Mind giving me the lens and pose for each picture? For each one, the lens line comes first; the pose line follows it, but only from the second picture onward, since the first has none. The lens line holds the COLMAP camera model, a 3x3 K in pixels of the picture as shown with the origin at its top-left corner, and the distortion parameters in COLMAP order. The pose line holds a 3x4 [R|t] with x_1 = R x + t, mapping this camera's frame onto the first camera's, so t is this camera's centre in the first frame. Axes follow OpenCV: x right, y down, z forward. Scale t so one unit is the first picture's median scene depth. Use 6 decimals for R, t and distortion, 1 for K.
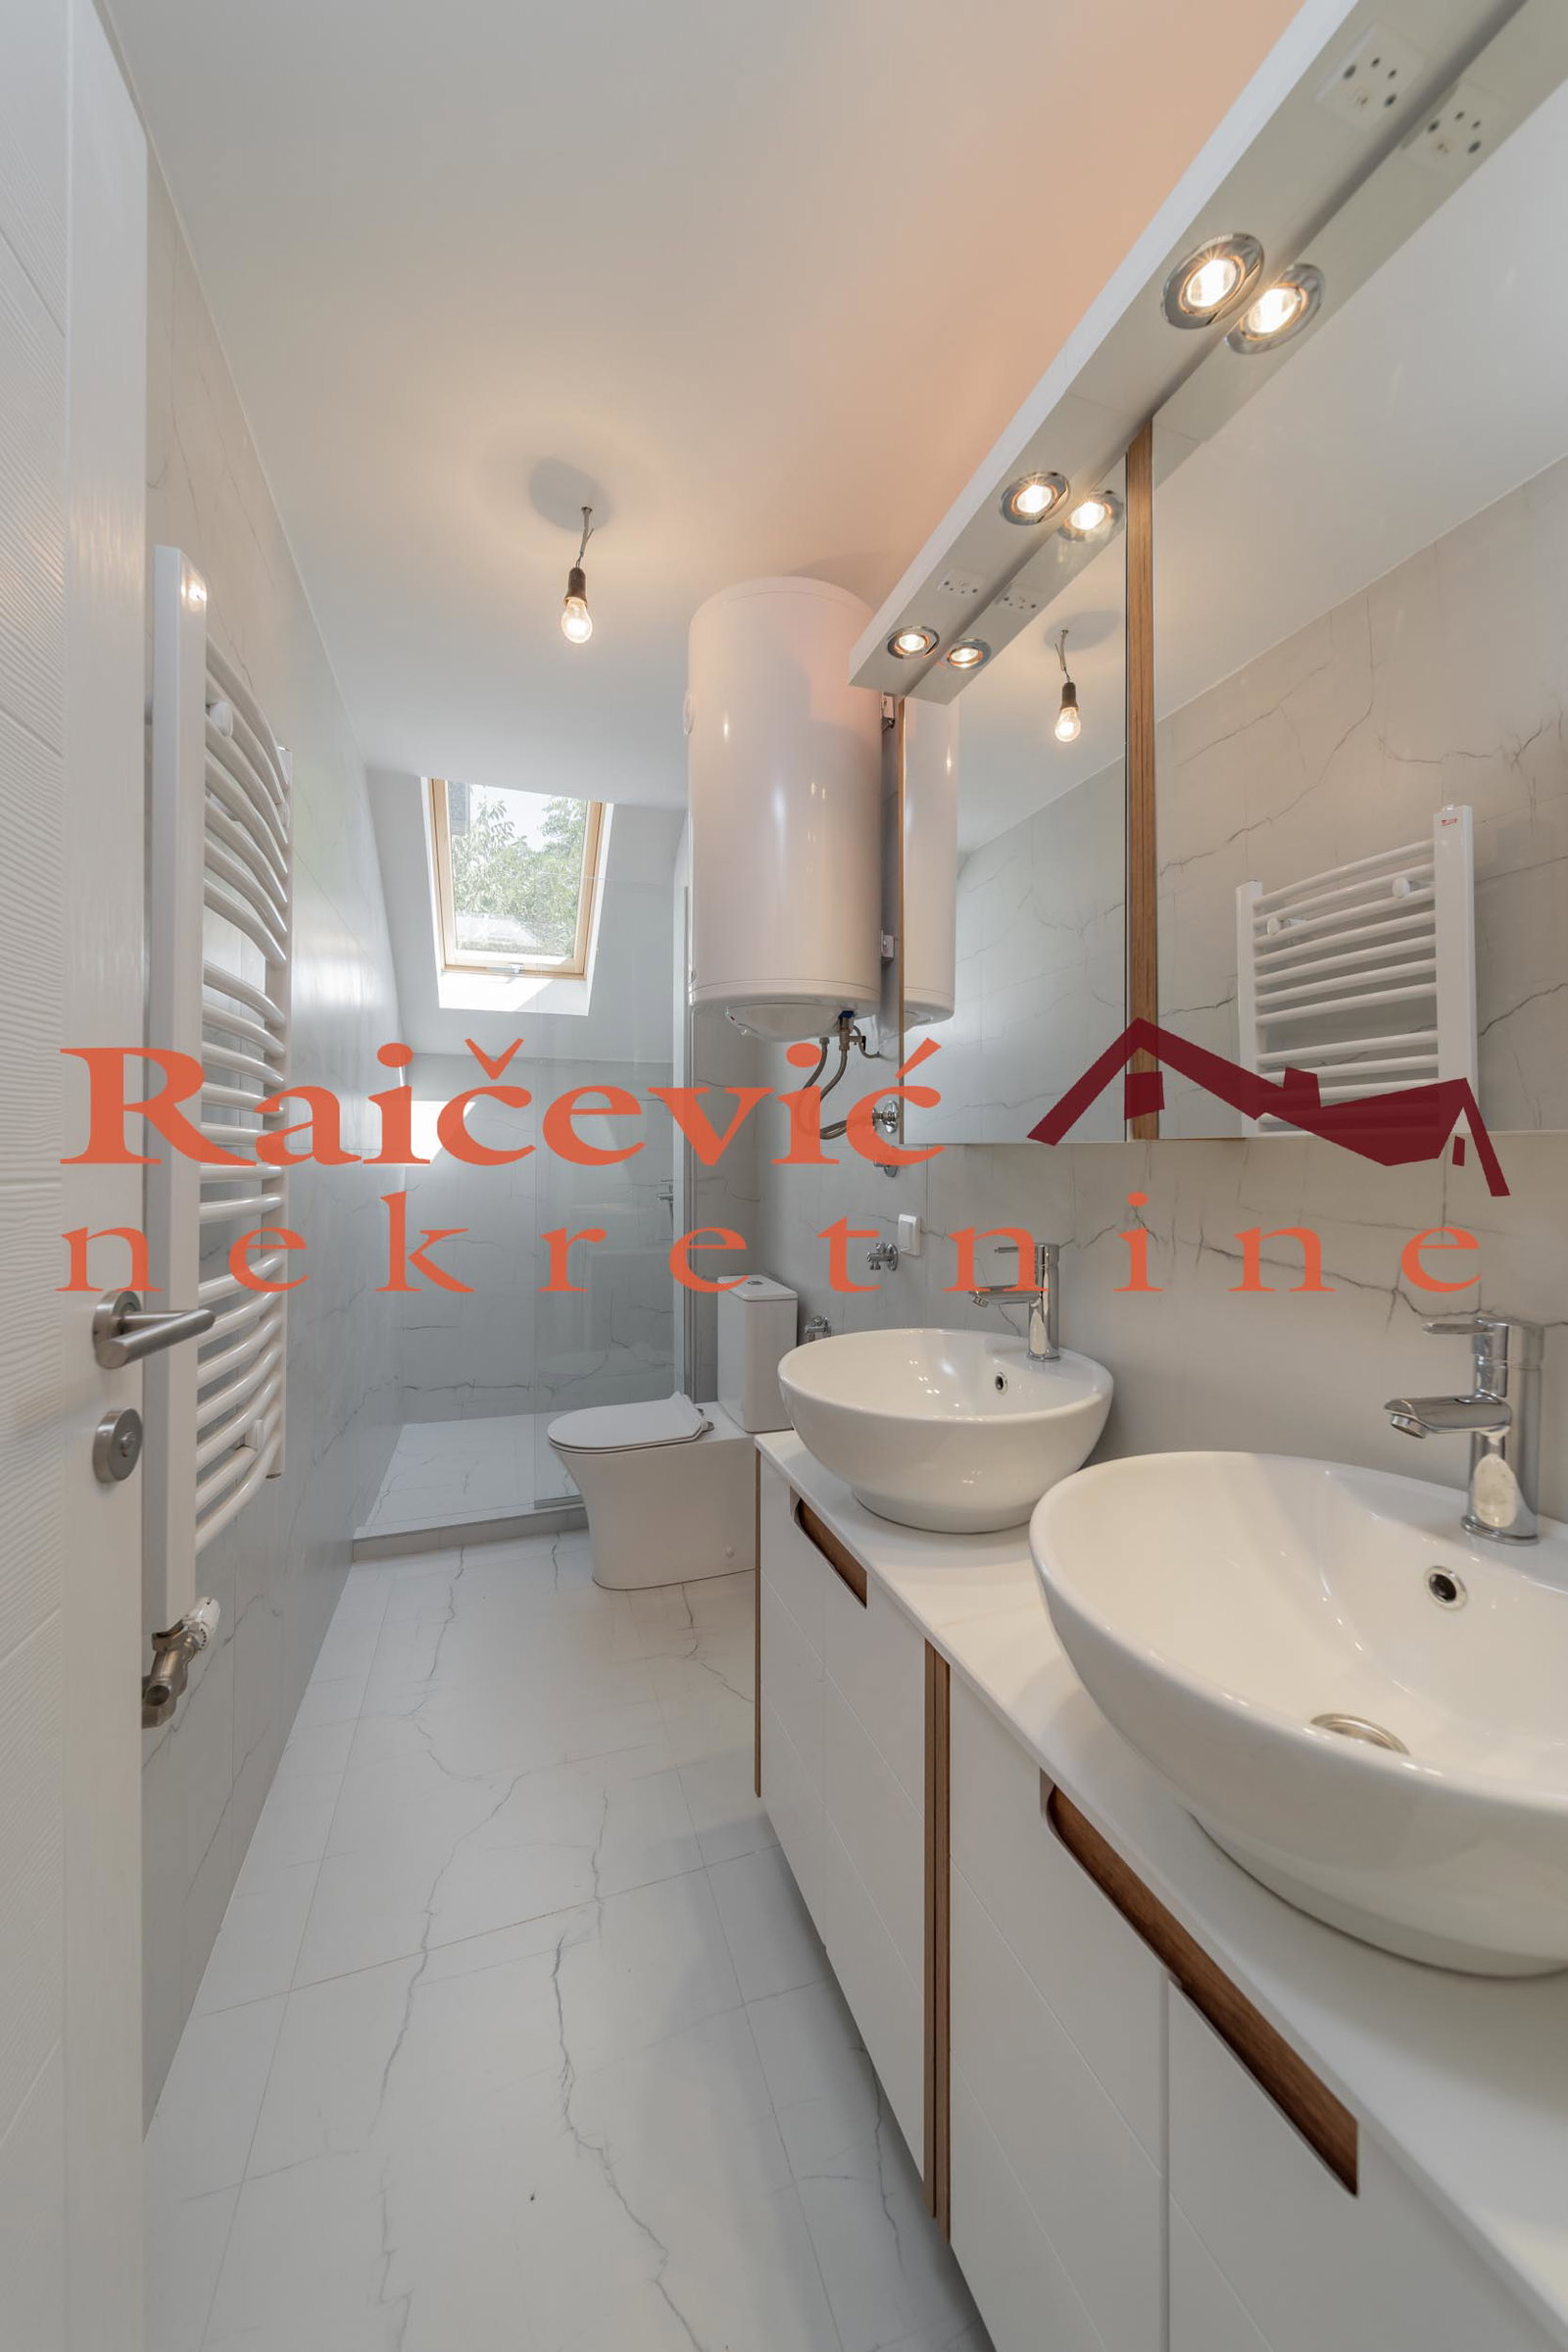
lens RADIAL K [[828.1, 0, 793.2], [0, 828.1, 1157.0], [0, 0, 1]] dist [0.000437, 0.000097]
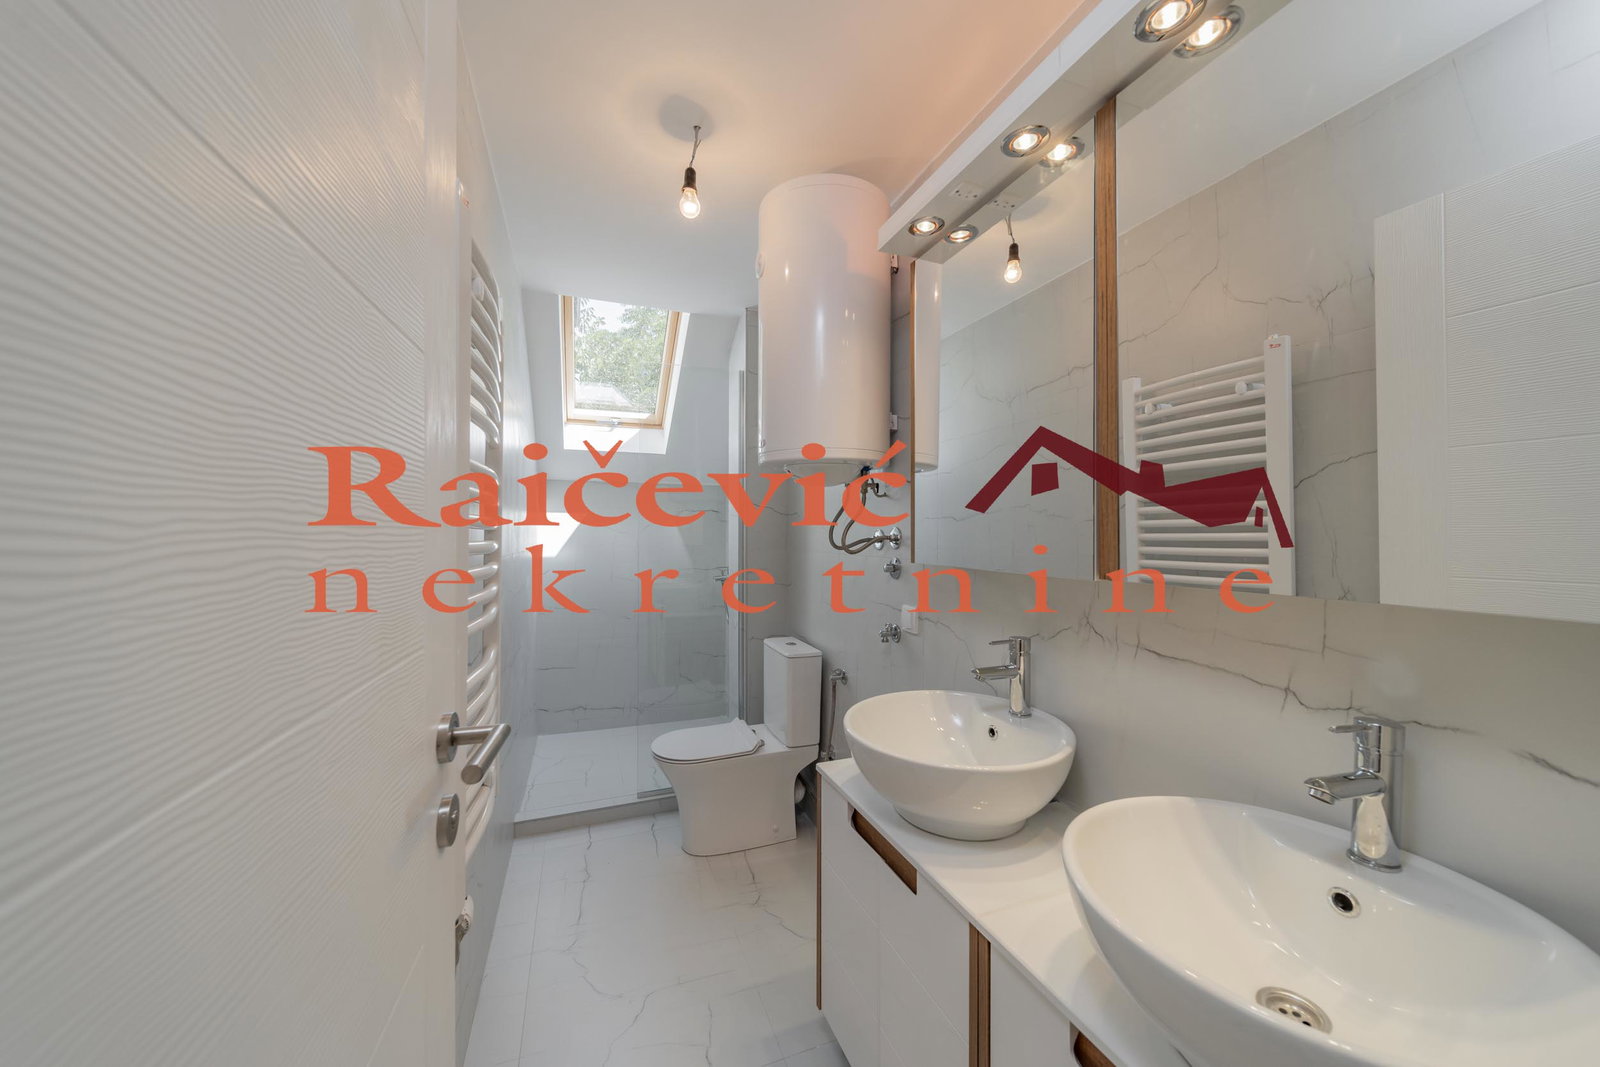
lens RADIAL K [[565.2, 0, 797.7], [0, 565.2, 538.2], [0, 0, 1]] dist [0.000381, -0.000048]
pose [[0.999666, -0.000851, 0.025820, -0.098856], [0.000781, 0.999996, 0.002722, -0.061905], [-0.025823, -0.002701, 0.999663, -0.000234]]
